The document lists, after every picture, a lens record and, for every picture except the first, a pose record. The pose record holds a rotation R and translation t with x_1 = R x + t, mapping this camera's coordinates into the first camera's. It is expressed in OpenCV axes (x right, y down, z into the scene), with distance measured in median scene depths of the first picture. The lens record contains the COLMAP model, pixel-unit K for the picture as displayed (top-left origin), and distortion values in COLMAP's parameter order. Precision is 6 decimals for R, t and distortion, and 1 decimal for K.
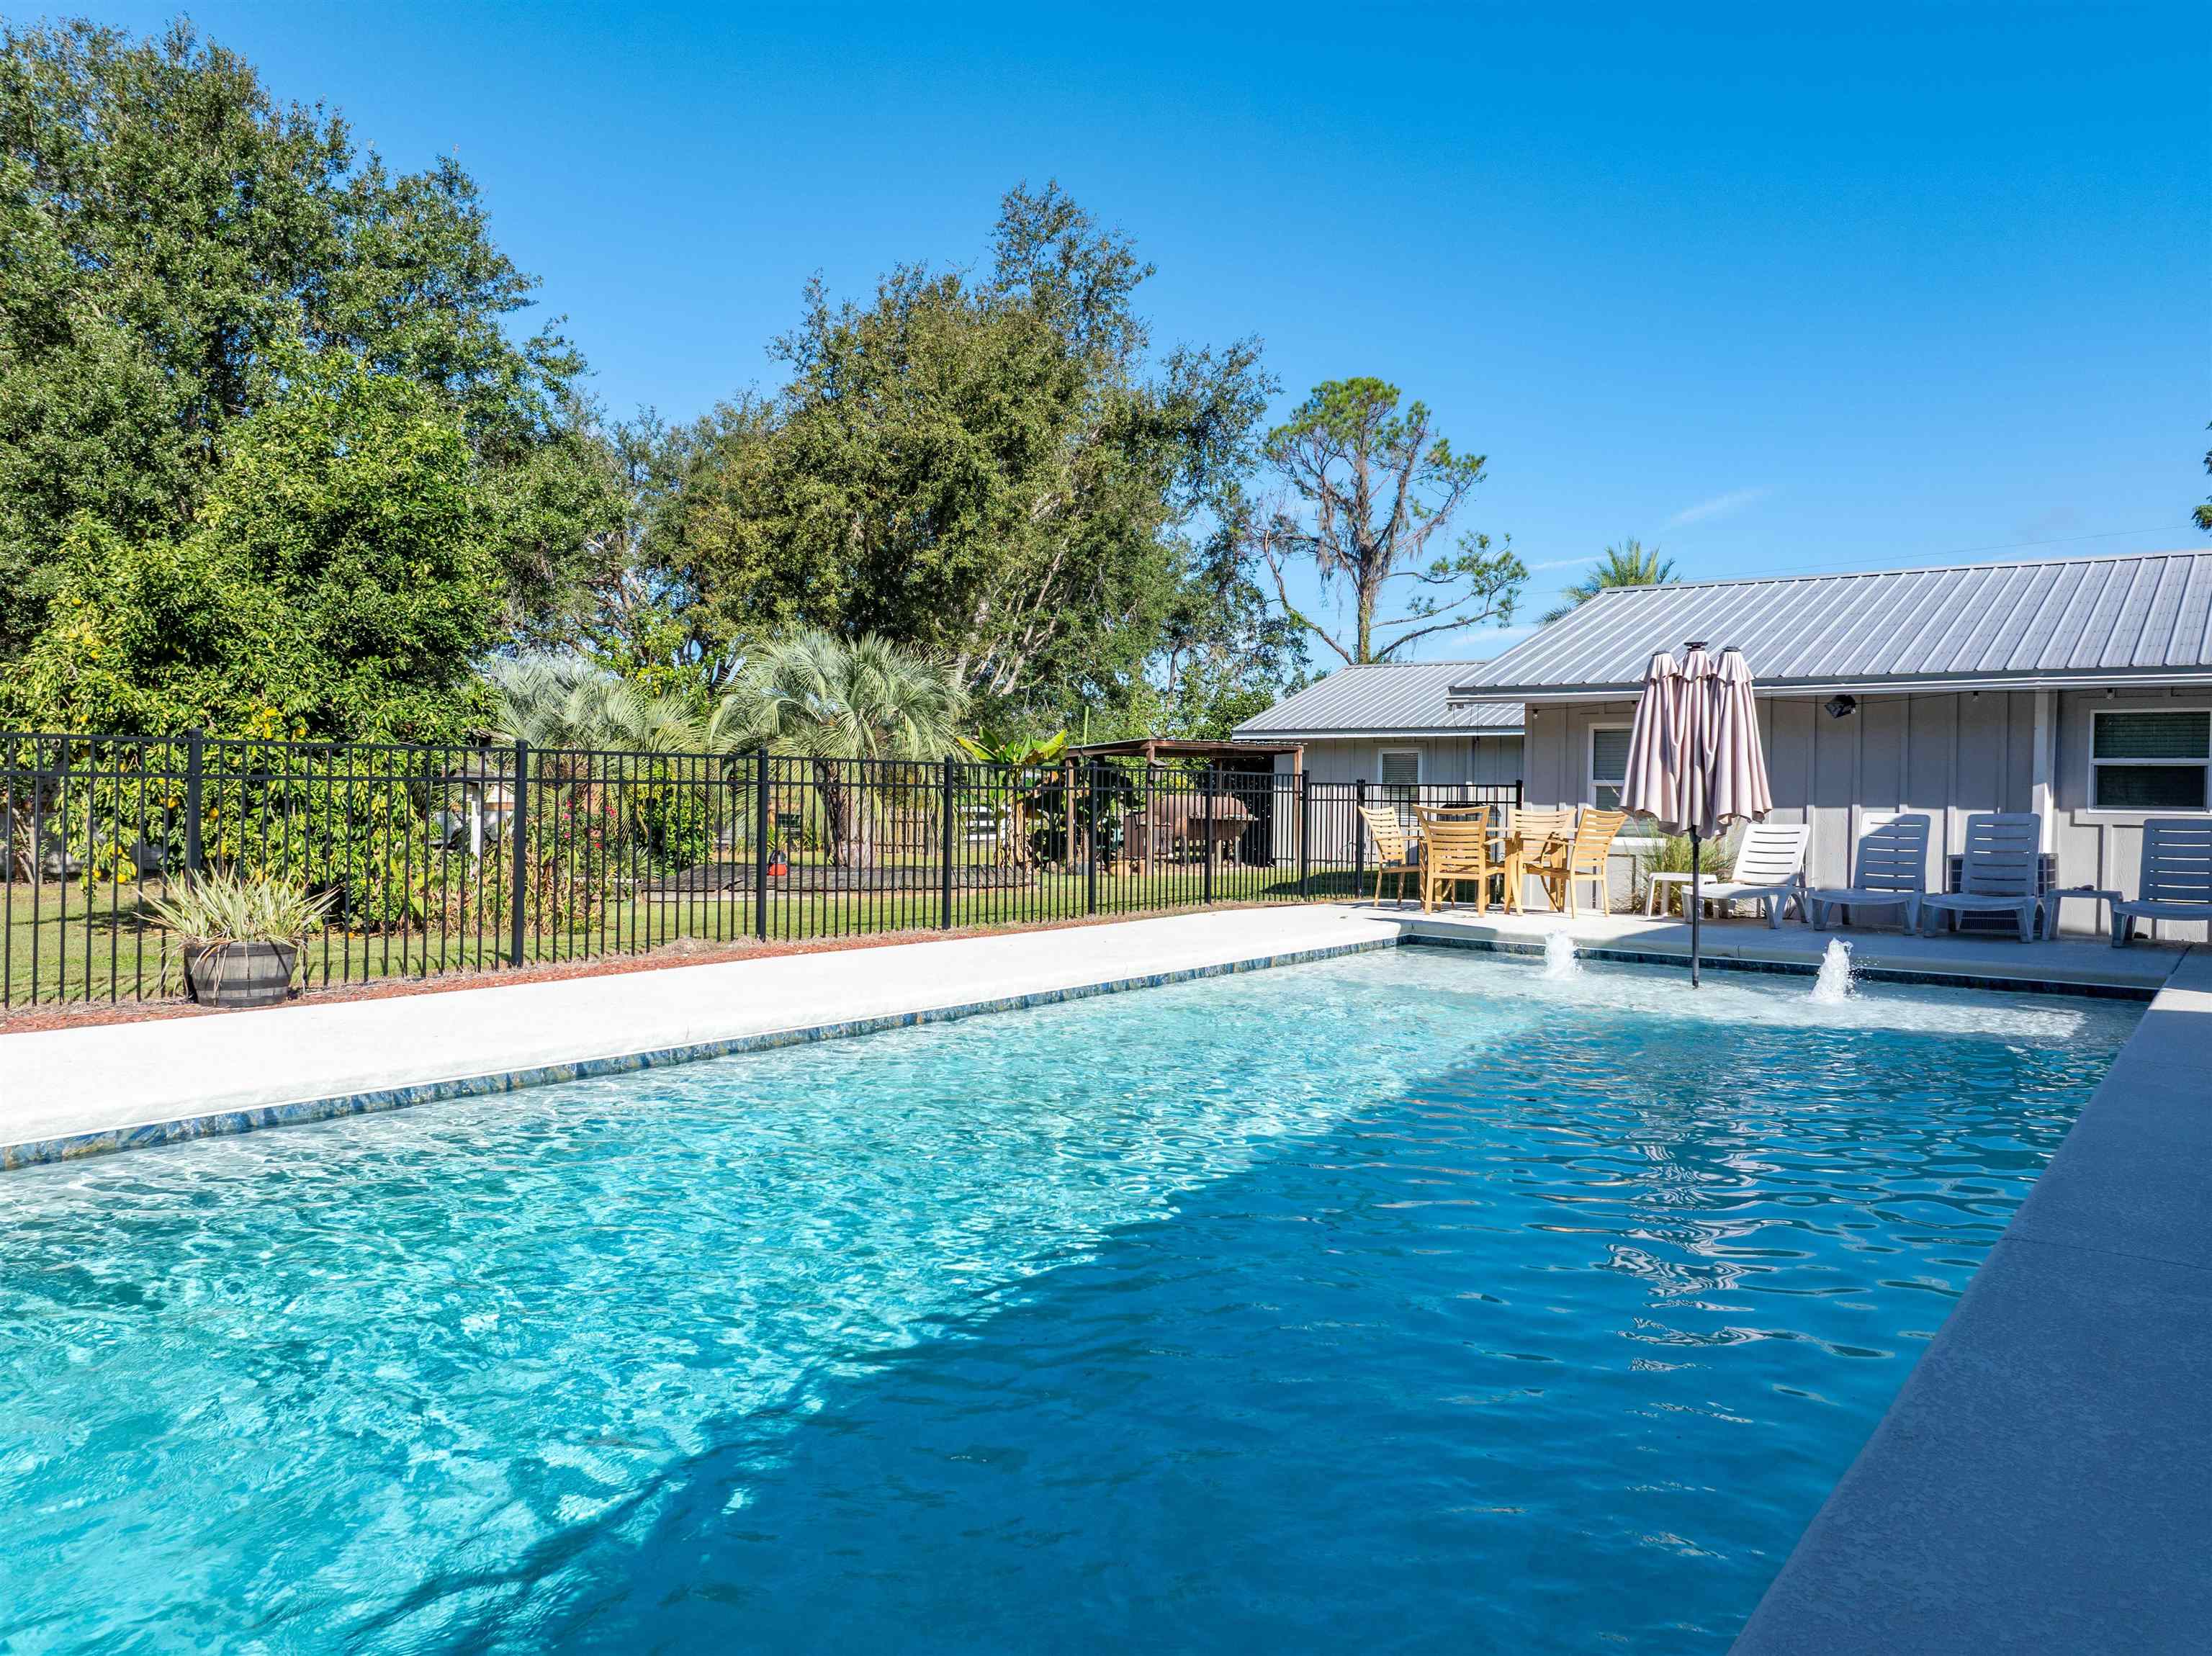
lens RADIAL K [[1557.0, 0, 1099.2], [0, 1557.0, 821.9], [0, 0, 1]] dist [-0.050434, 0.003072]
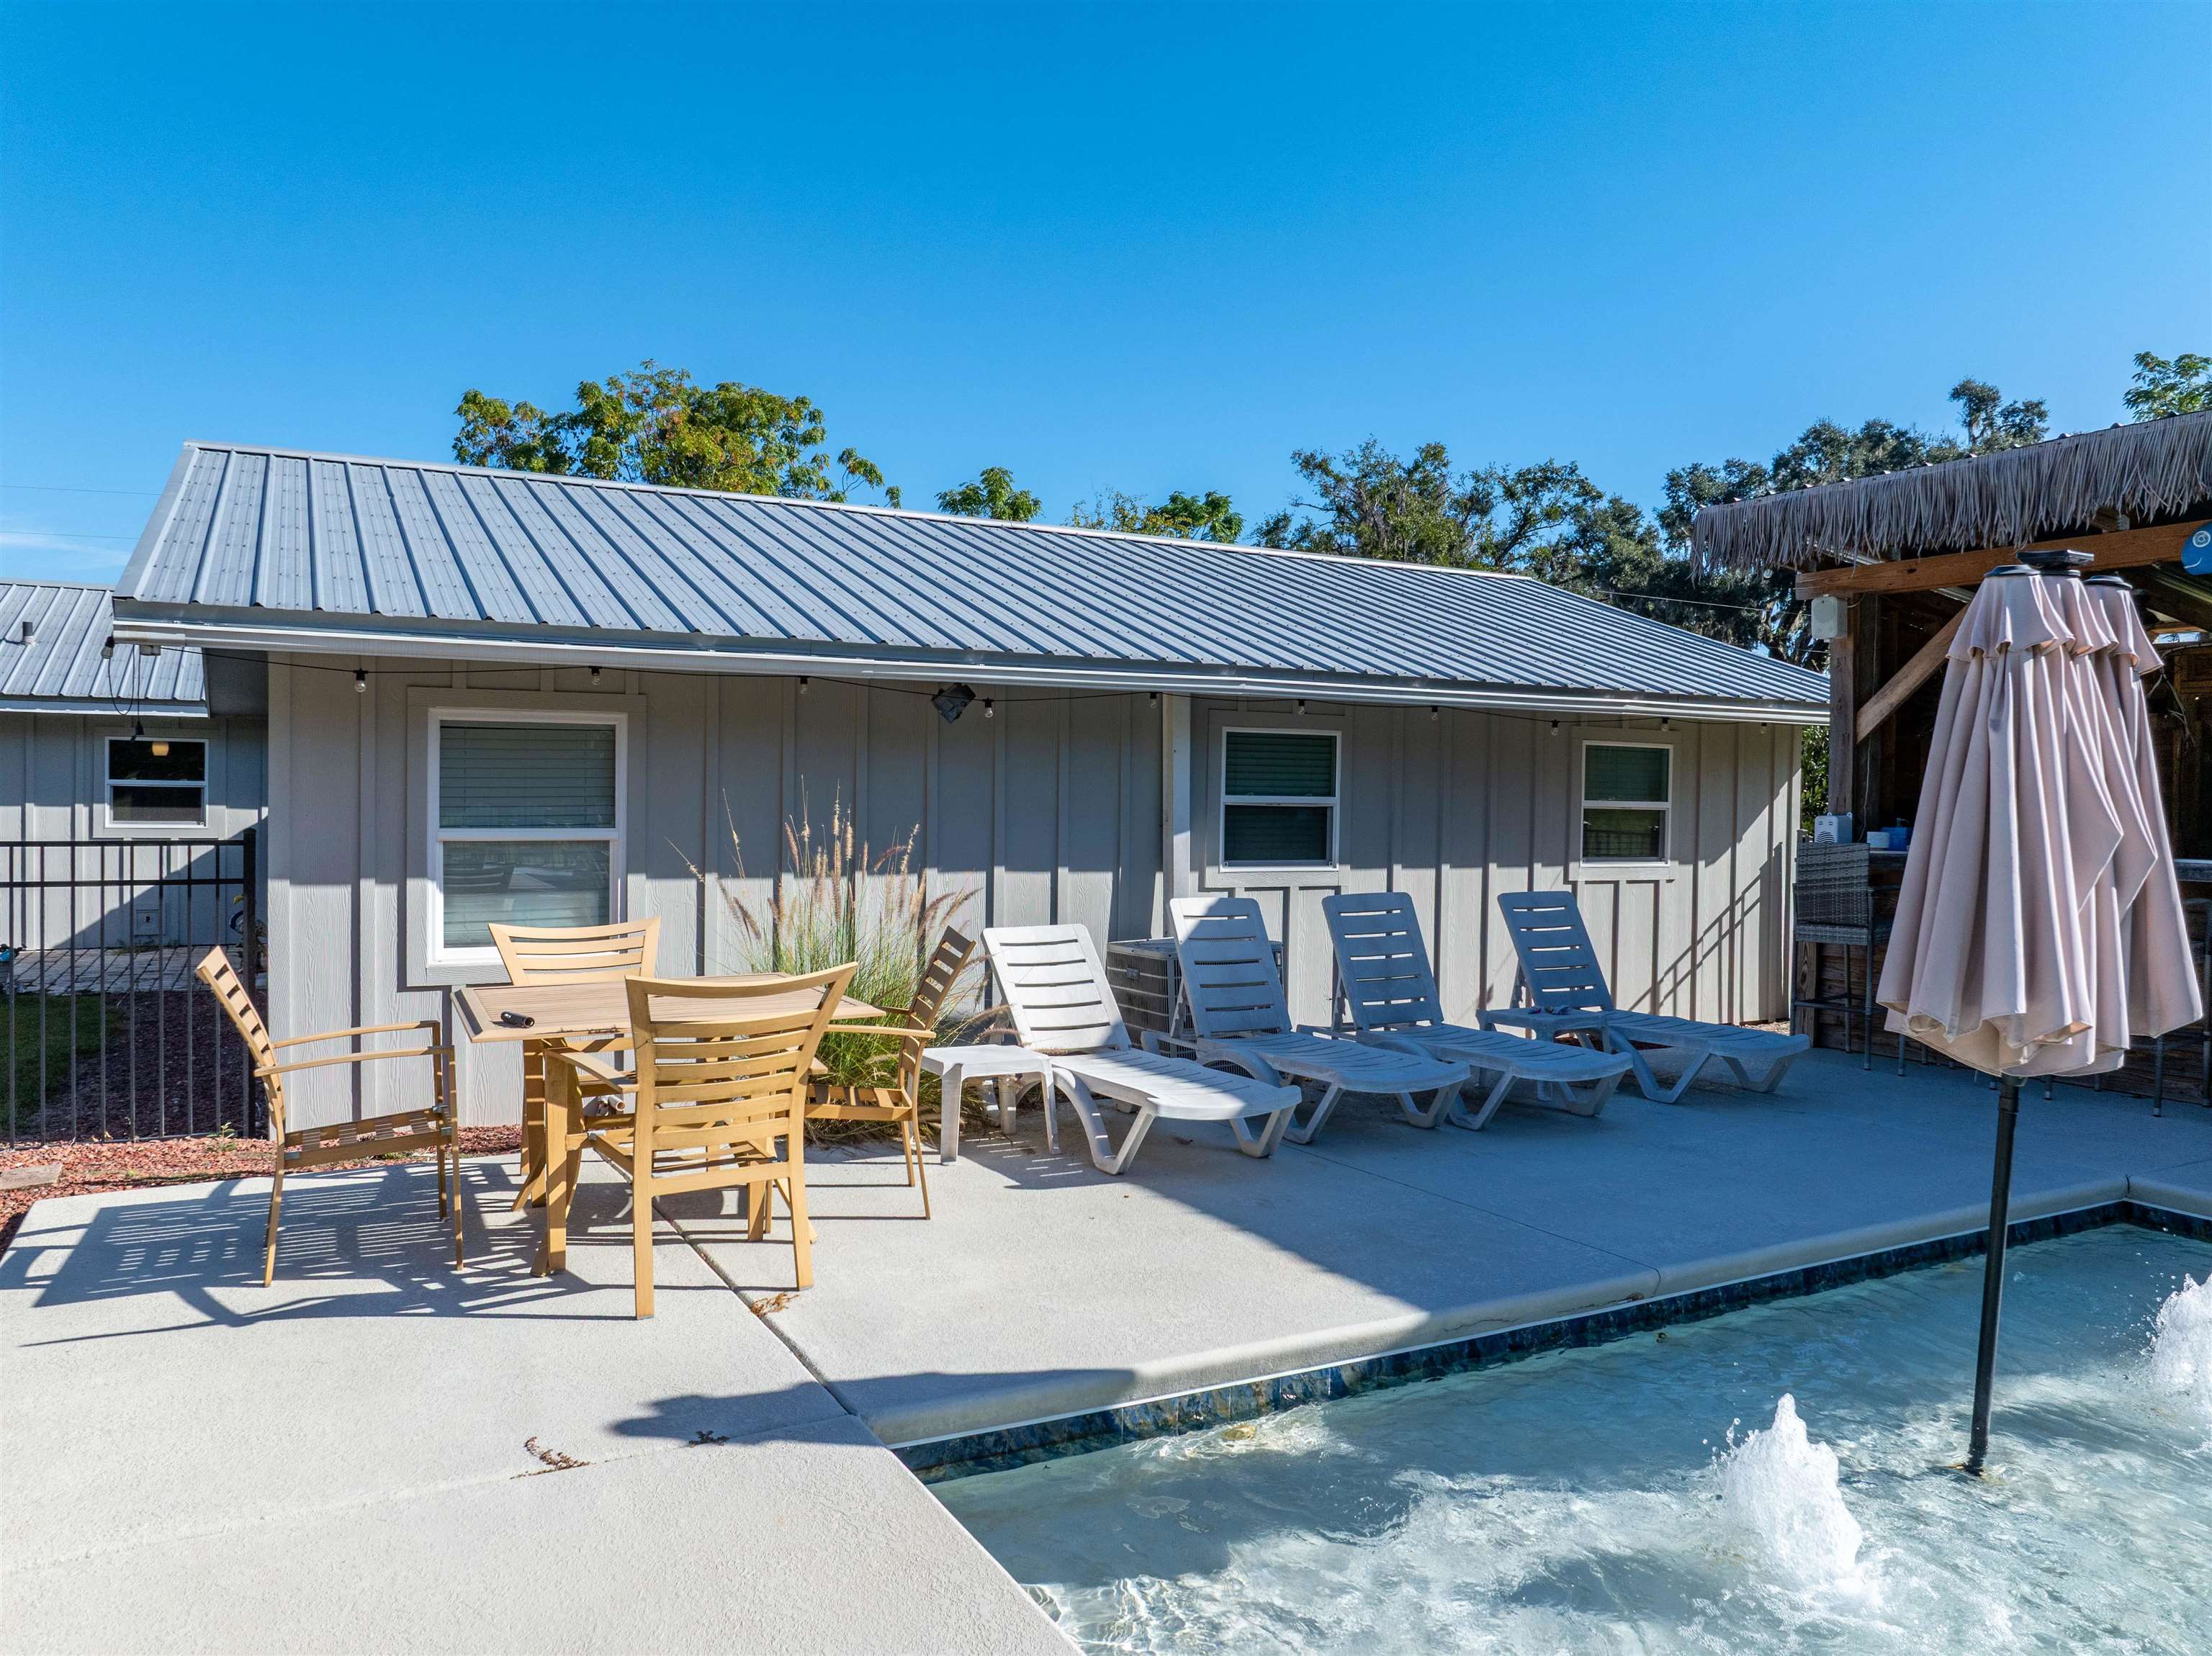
lens RADIAL K [[1557.0, 0, 1099.2], [0, 1557.0, 821.9], [0, 0, 1]] dist [-0.050434, 0.003072]
pose [[0.401595, -0.021635, 0.915562, -0.014107], [0.008980, 0.999766, 0.019686, -0.018242], [-0.915773, 0.000316, 0.401695, 0.315927]]
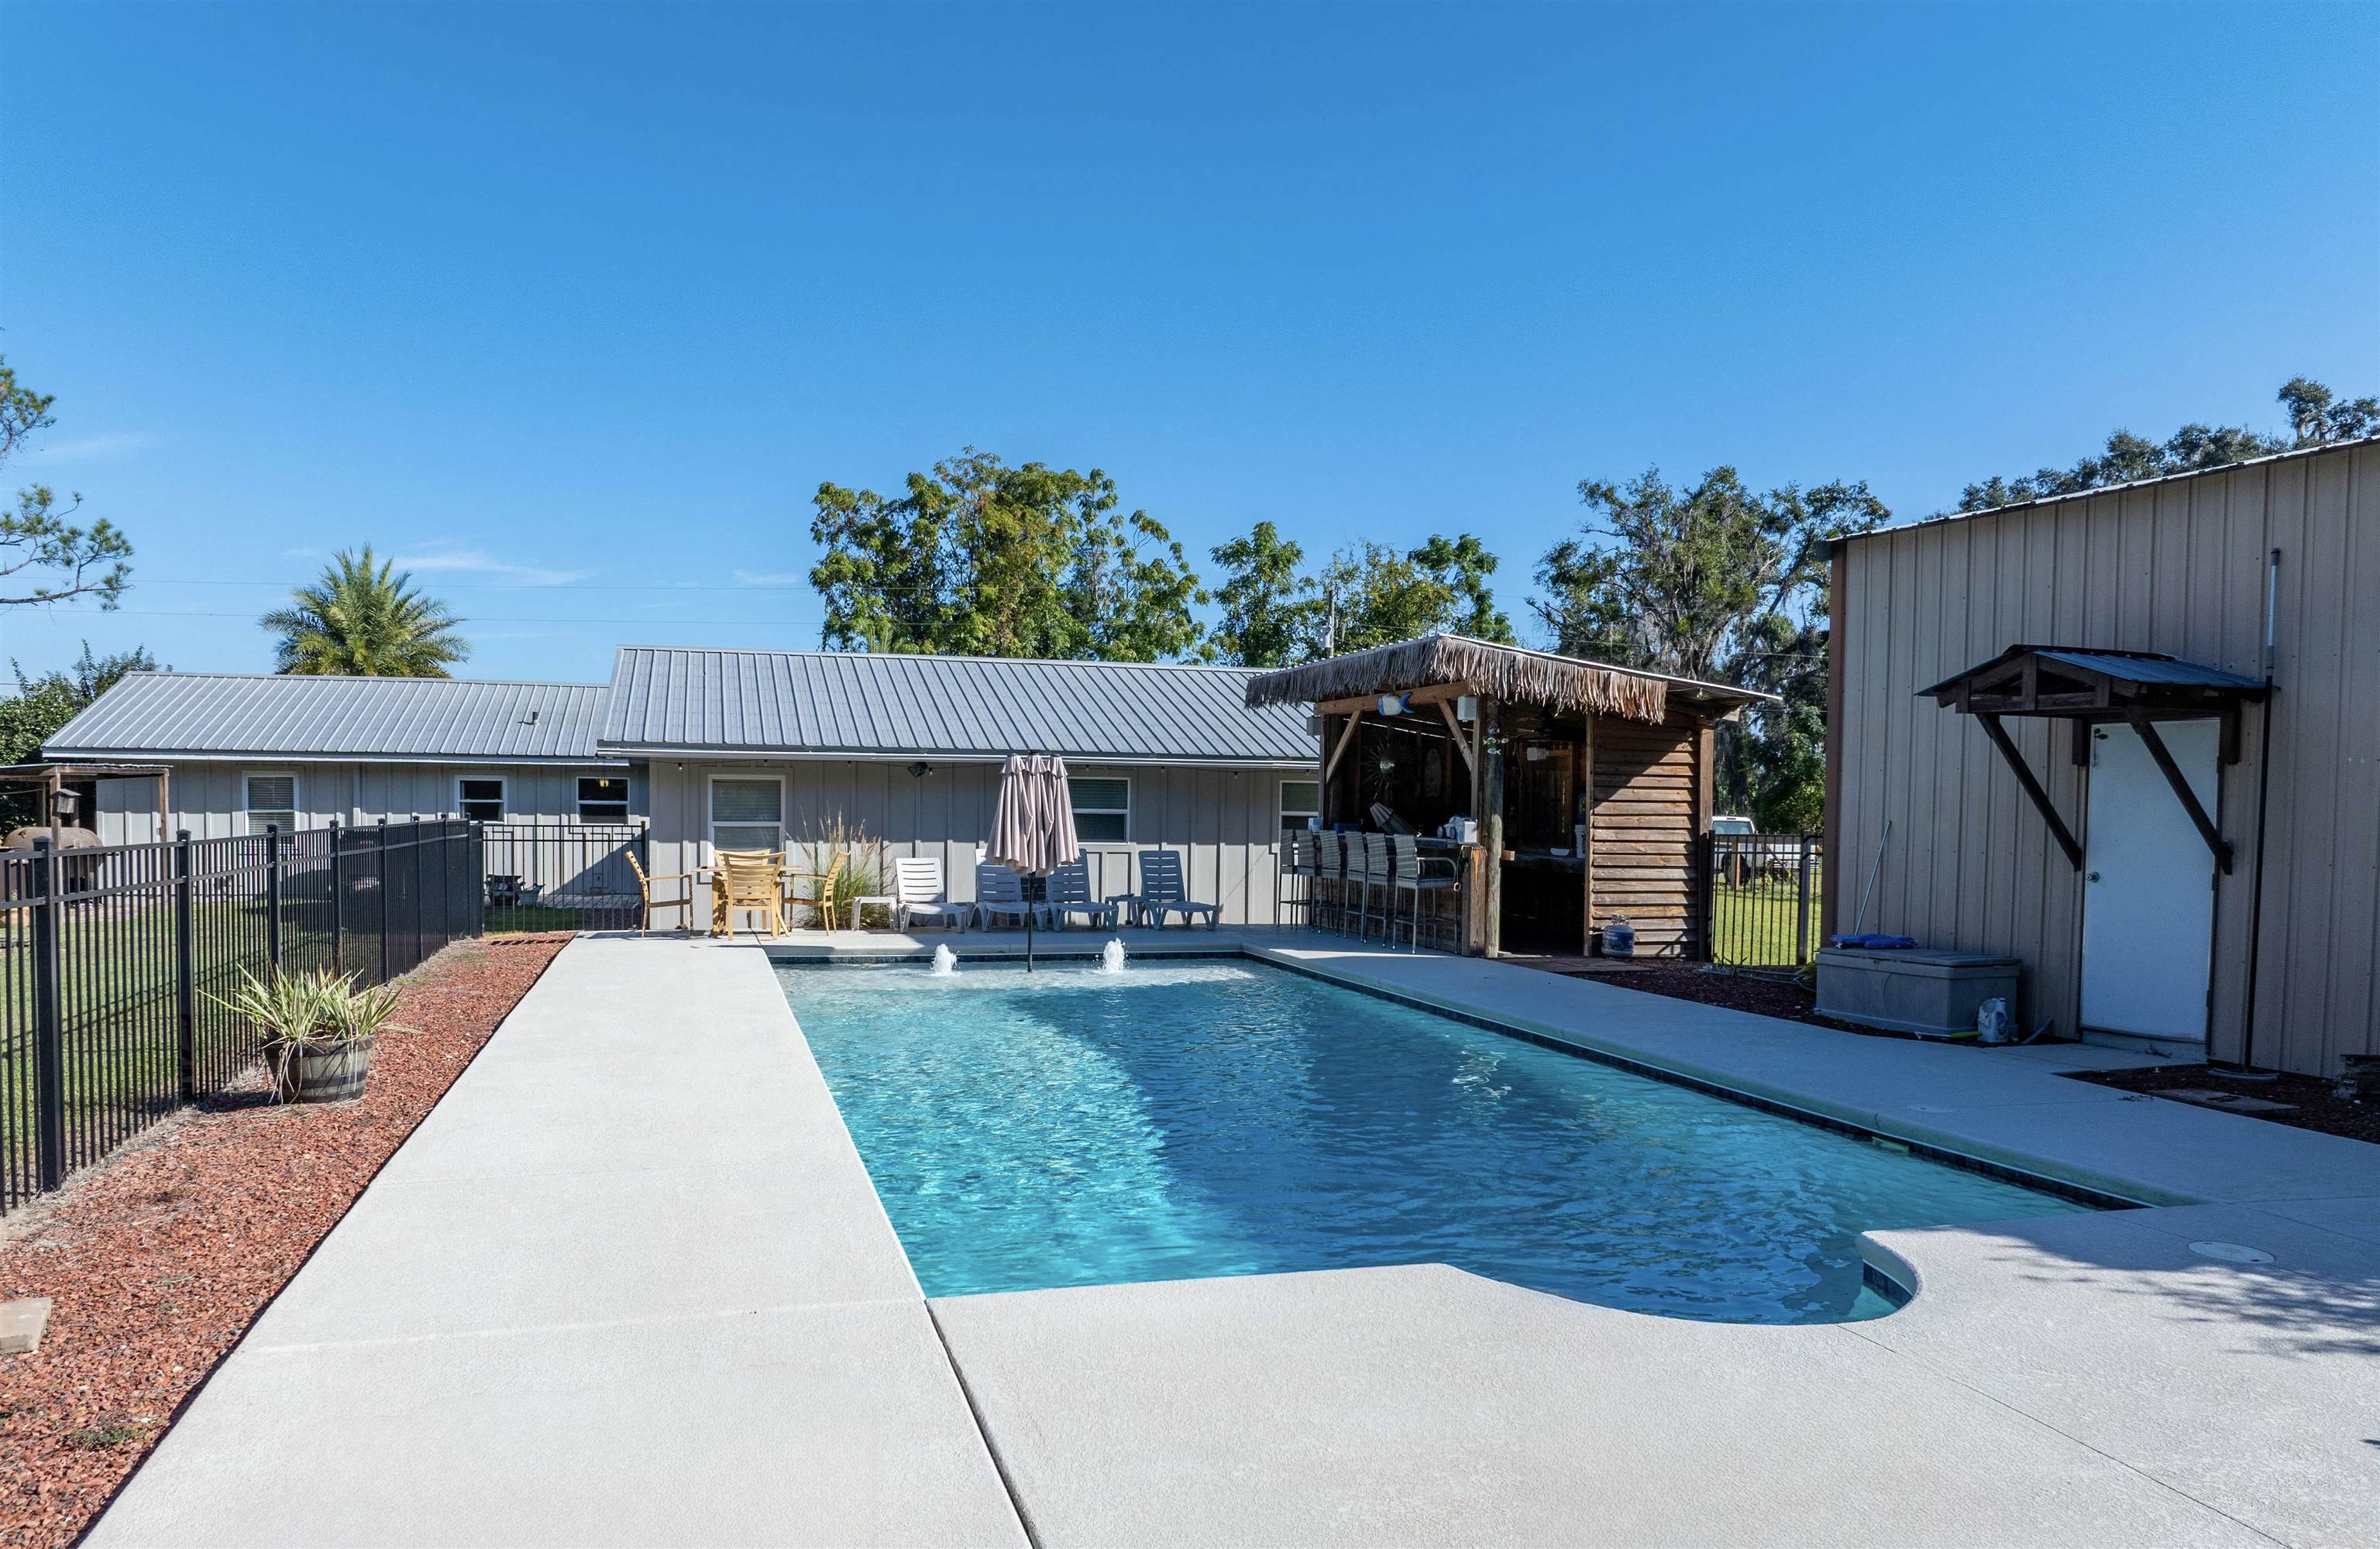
lens RADIAL K [[1682.2, 0, 1200.3], [0, 1682.2, 881.0], [0, 0, 1]] dist [-0.060421, 0.025170]
pose [[0.574865, -0.041906, 0.817174, -0.268357], [0.010394, 0.998981, 0.043917, -0.017323], [-0.818182, -0.016753, 0.574715, -0.032396]]
